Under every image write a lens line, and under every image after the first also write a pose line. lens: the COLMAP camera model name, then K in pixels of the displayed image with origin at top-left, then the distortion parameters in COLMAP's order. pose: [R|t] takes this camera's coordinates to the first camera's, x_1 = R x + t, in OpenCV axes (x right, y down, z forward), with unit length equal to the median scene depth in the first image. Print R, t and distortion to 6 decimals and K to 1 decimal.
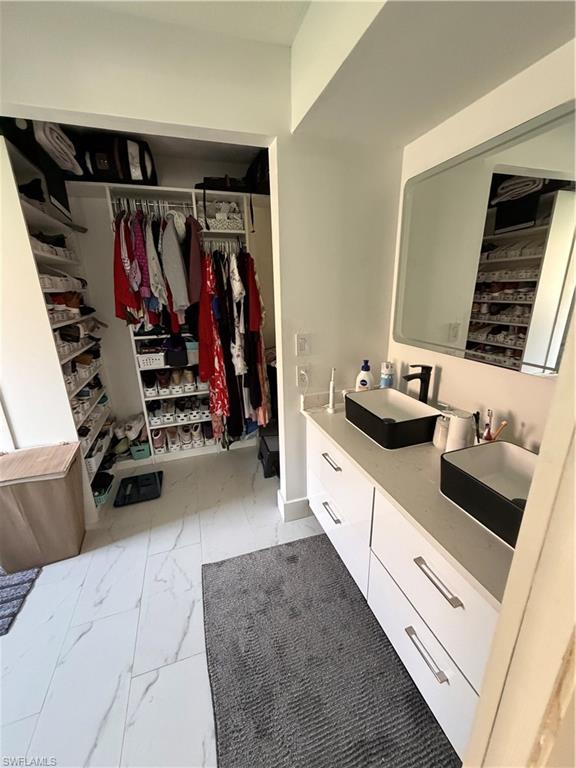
lens RADIAL K [[306.3, 0, 286.7], [0, 306.3, 384.6], [0, 0, 1]] dist [0.000914, 0.000115]
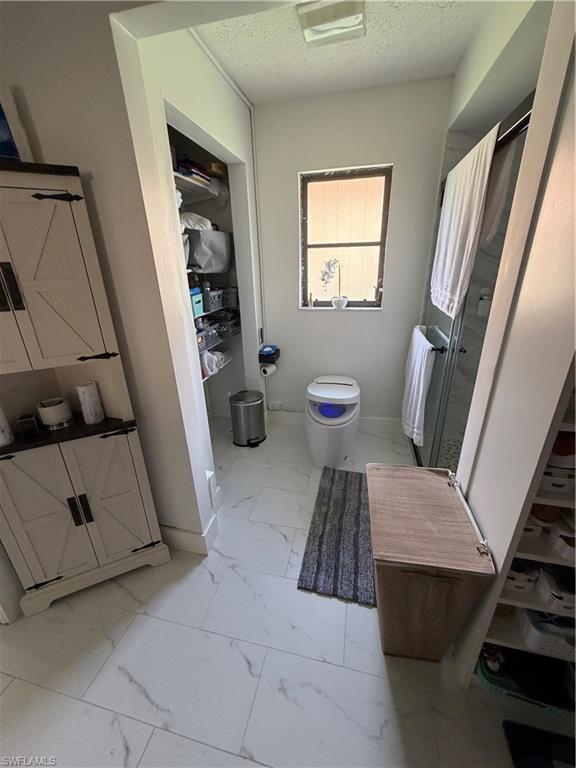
lens RADIAL K [[306.3, 0, 287.9], [0, 306.3, 381.0], [0, 0, 1]] dist [0.000914, 0.000115]
pose [[-0.522626, 0.348091, -0.778264, -0.277687], [-0.218171, 0.827853, 0.516779, -0.271210], [0.824174, 0.439877, -0.356714, 0.889301]]
